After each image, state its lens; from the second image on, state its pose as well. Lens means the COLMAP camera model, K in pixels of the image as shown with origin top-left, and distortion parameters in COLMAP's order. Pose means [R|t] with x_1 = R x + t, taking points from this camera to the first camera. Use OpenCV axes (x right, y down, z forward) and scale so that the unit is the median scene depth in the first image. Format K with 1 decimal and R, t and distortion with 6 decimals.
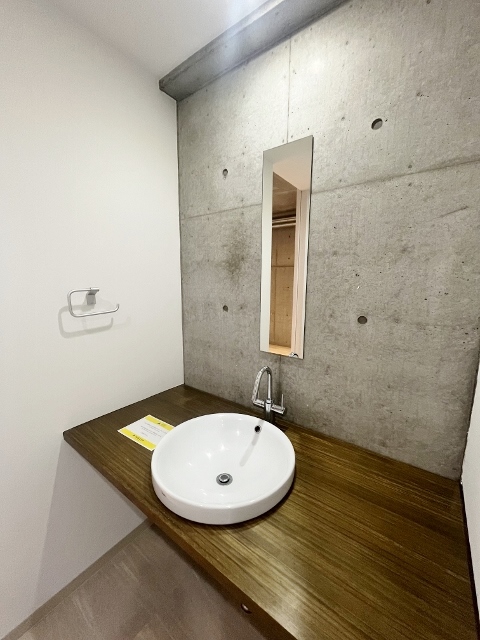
lens RADIAL K [[258.1, 0, 239.0], [0, 258.1, 319.5], [0, 0, 1]] dist [-0.003755, -0.000255]
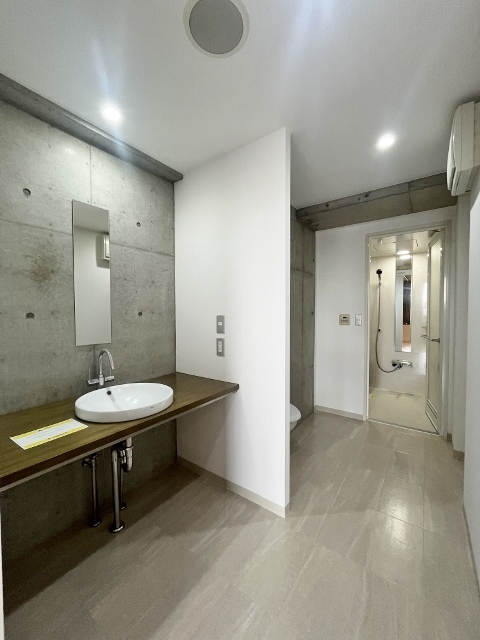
lens RADIAL K [[258.1, 0, 236.8], [0, 258.1, 316.9], [0, 0, 1]] dist [-0.003755, -0.000255]
pose [[-0.001927, -0.022739, 0.999740, -1.399234], [0.155278, 0.987609, 0.022762, 0.086414], [-0.987869, 0.155282, 0.001628, 0.234682]]
